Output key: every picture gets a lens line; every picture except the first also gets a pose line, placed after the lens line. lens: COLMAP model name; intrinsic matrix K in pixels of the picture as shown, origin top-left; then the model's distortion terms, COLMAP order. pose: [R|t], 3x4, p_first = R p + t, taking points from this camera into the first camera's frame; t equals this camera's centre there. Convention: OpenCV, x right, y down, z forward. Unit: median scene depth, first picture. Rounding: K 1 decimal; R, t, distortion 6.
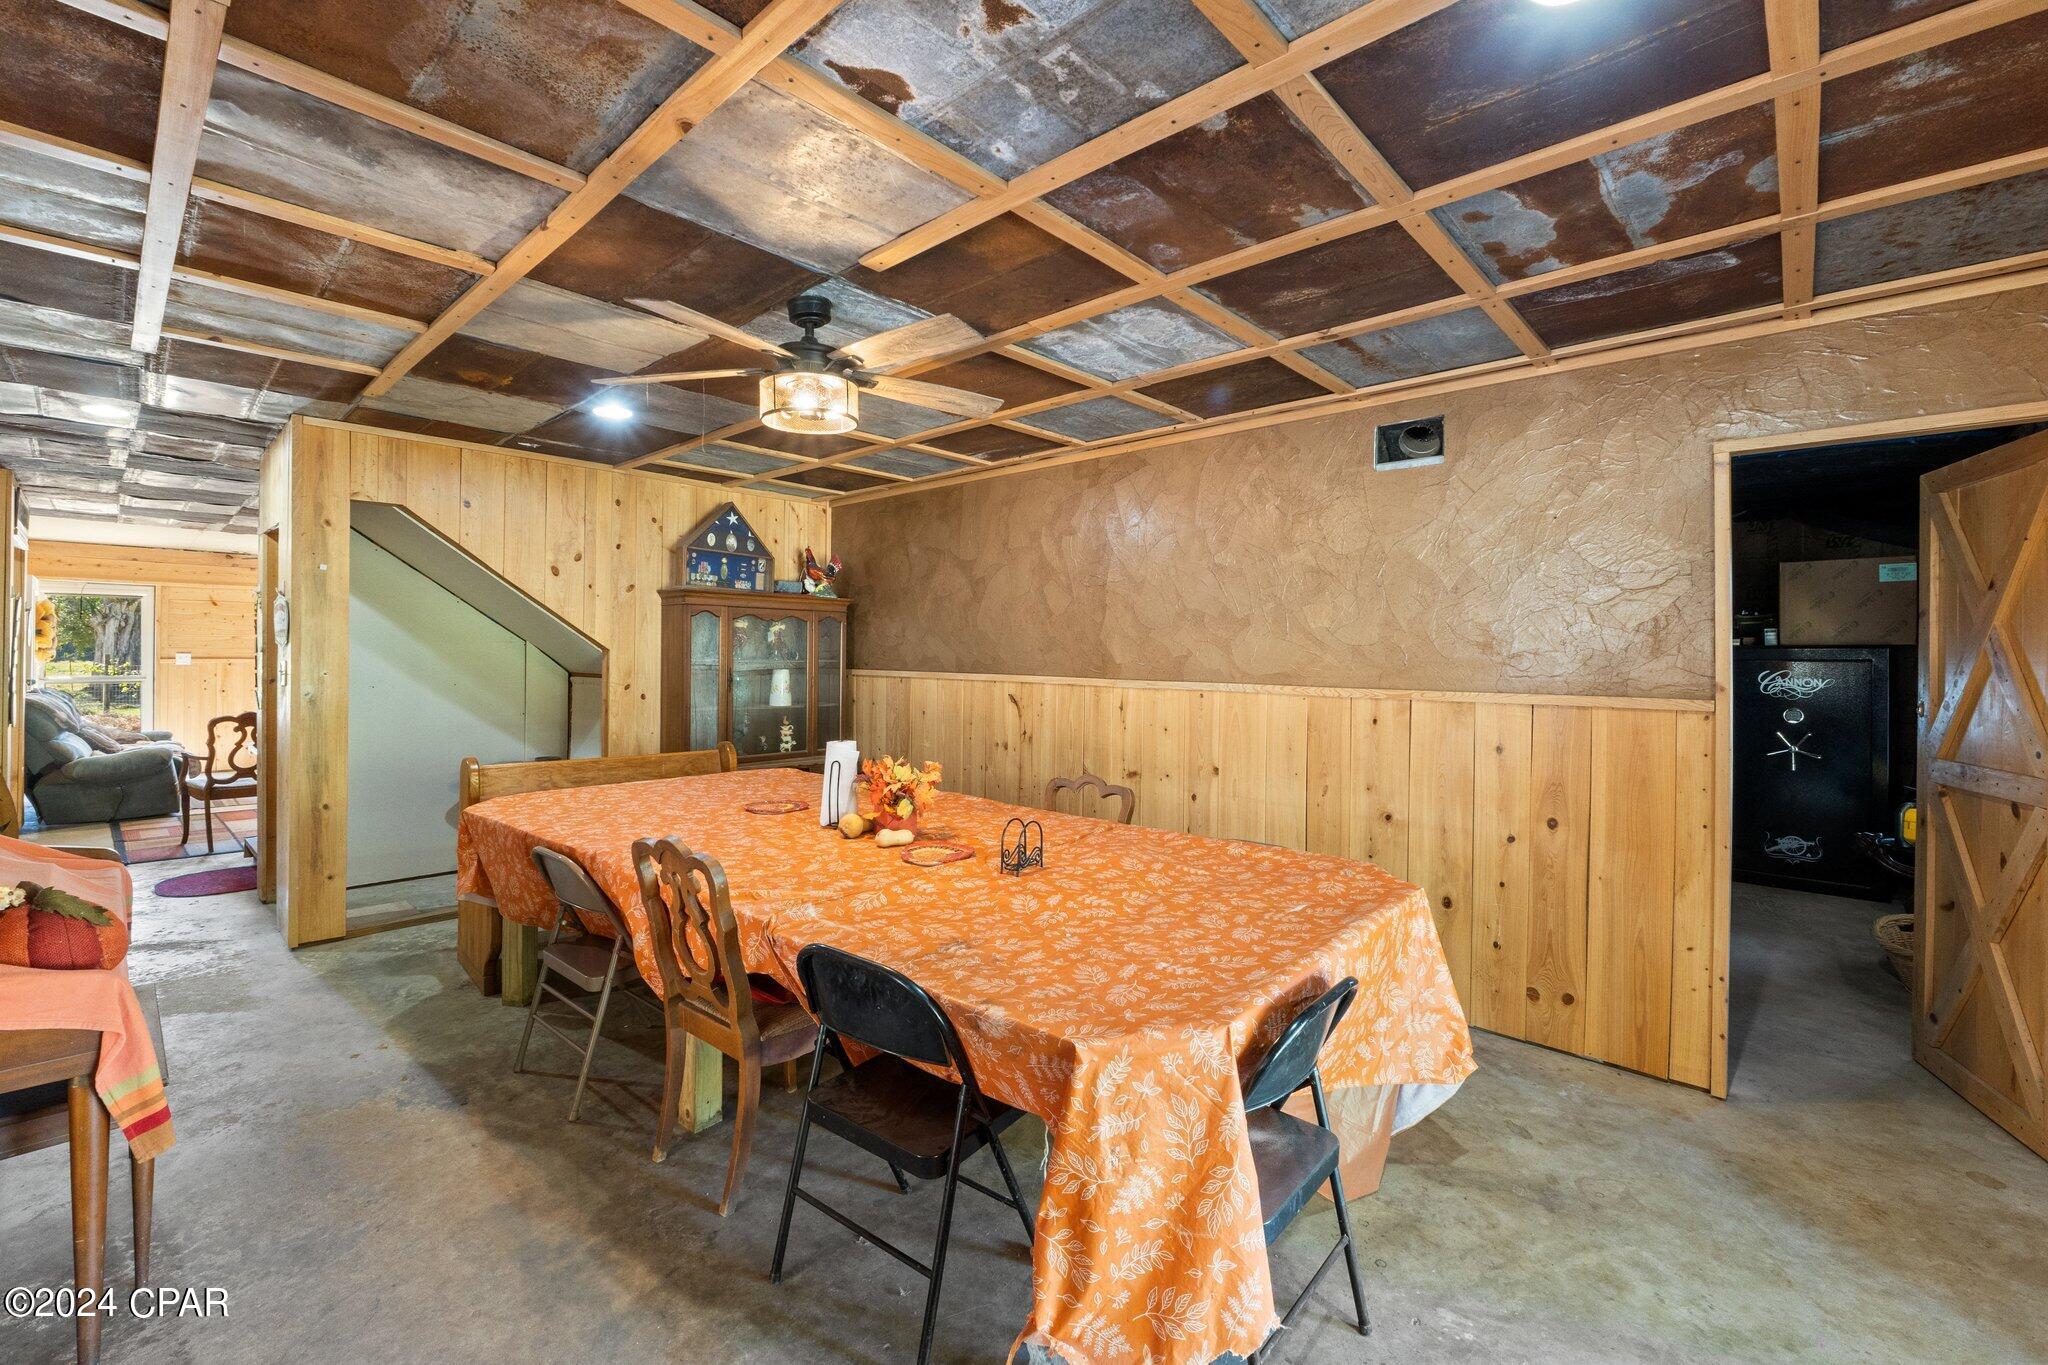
lens RADIAL K [[867.4, 0, 989.8], [0, 867.4, 651.6], [0, 0, 1]] dist [-0.007526, 0.003652]
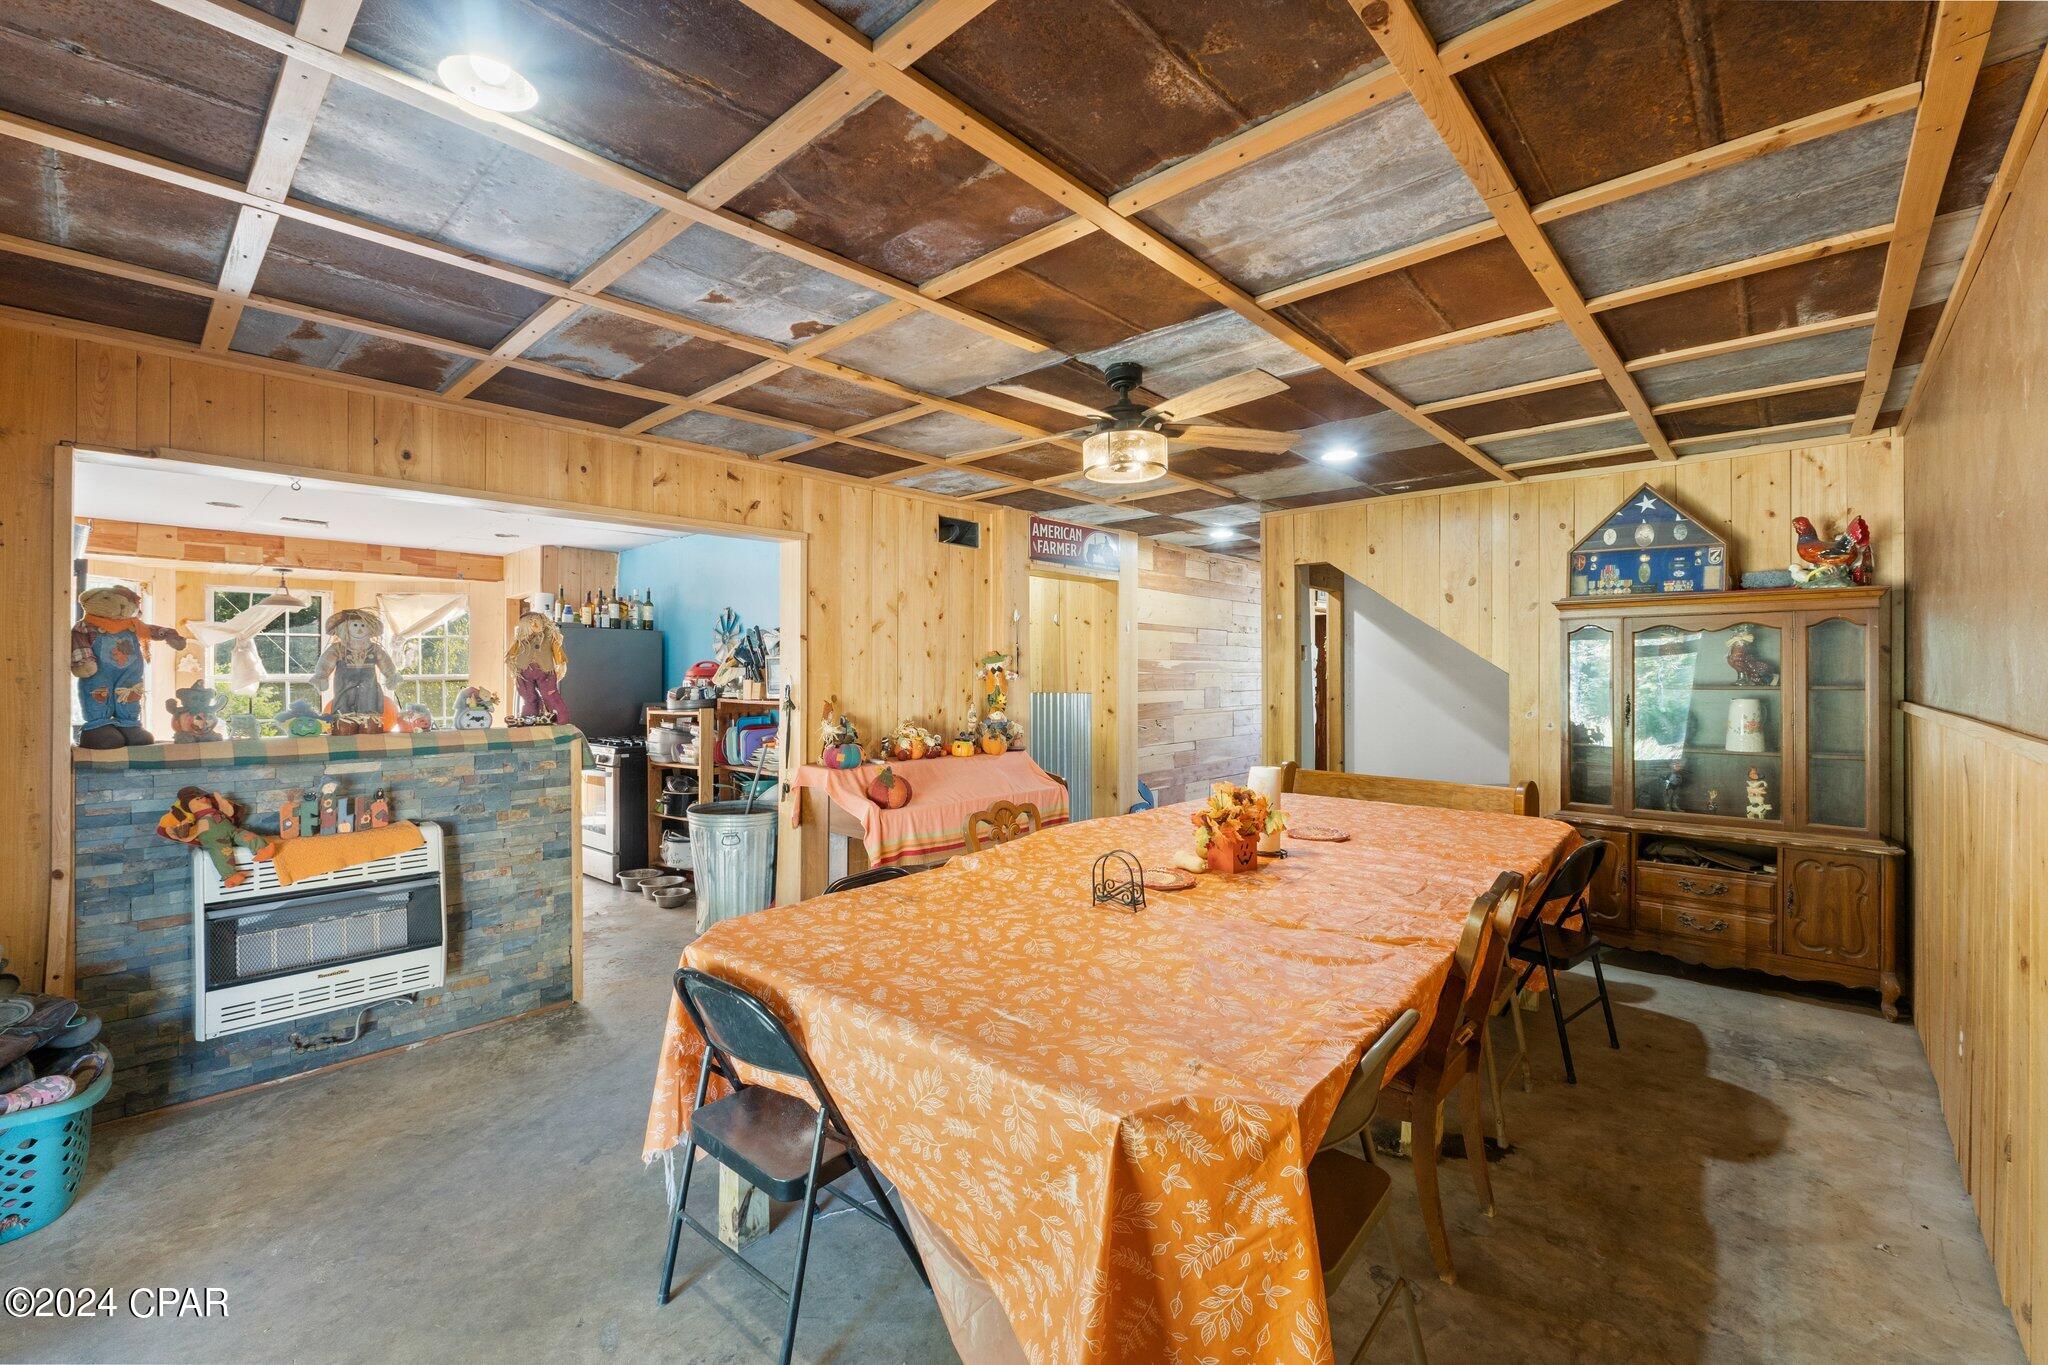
lens RADIAL K [[867.4, 0, 1022.4], [0, 867.4, 678.8], [0, 0, 1]] dist [-0.007526, 0.003652]
pose [[0.018342, -0.003828, -0.999824, 0.622128], [0.003520, 0.999987, -0.003764, 0.006166], [0.999826, -0.003450, 0.018355, 0.565270]]
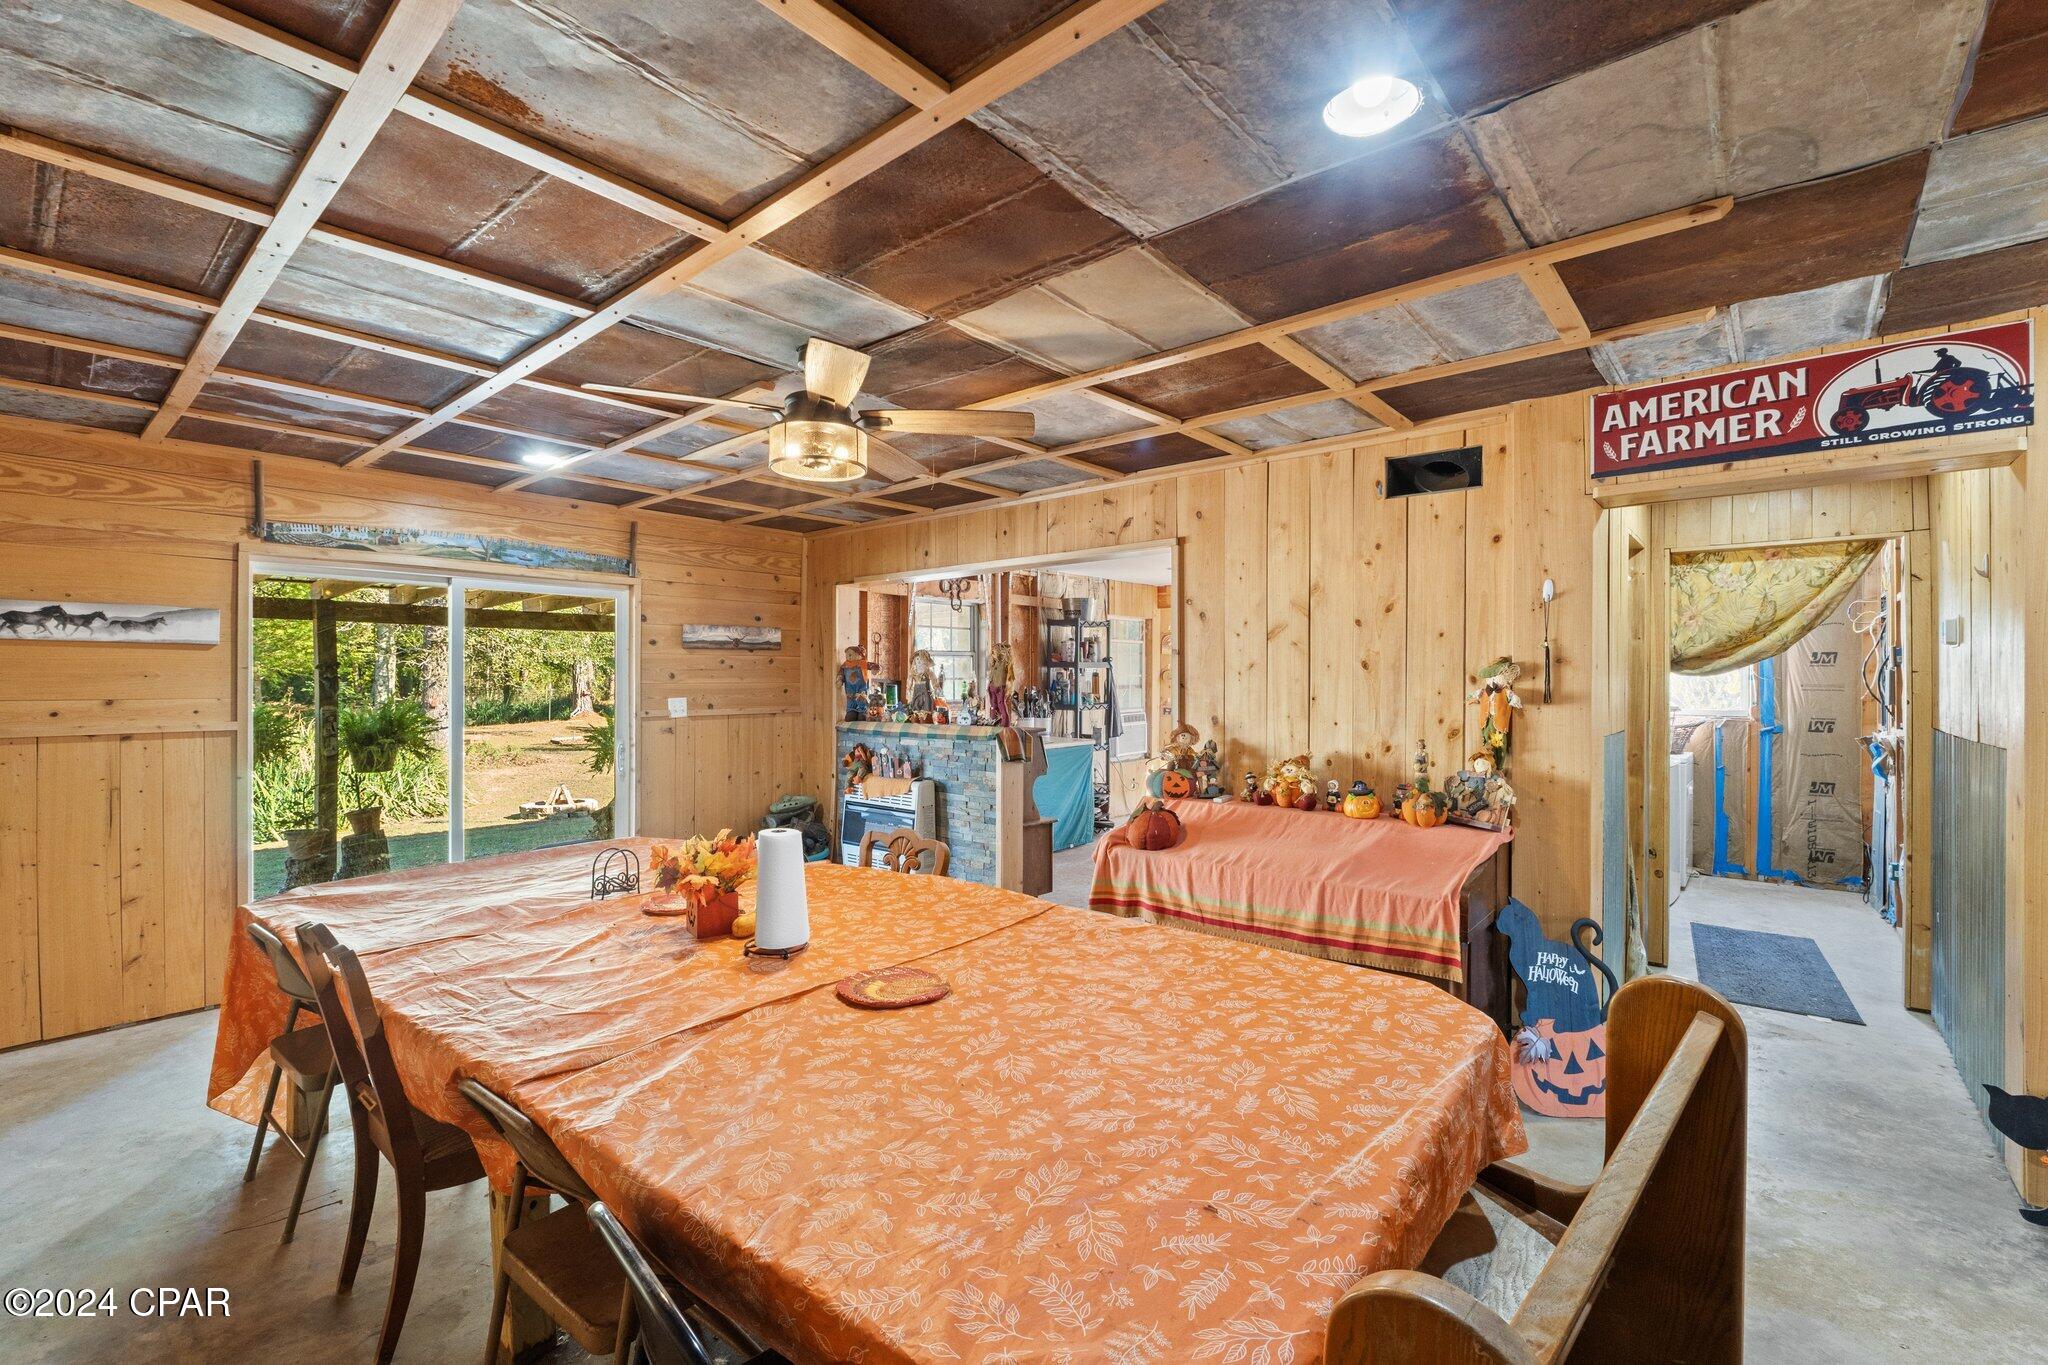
lens RADIAL K [[928.1, 0, 1025.7], [0, 928.1, 680.9], [0, 0, 1]] dist [-0.000653, -0.000083]
pose [[-0.999811, -0.010670, -0.016259, -0.298498], [-0.010686, 0.999943, 0.000892, -0.015951], [0.016249, 0.001066, -0.999867, 1.400715]]
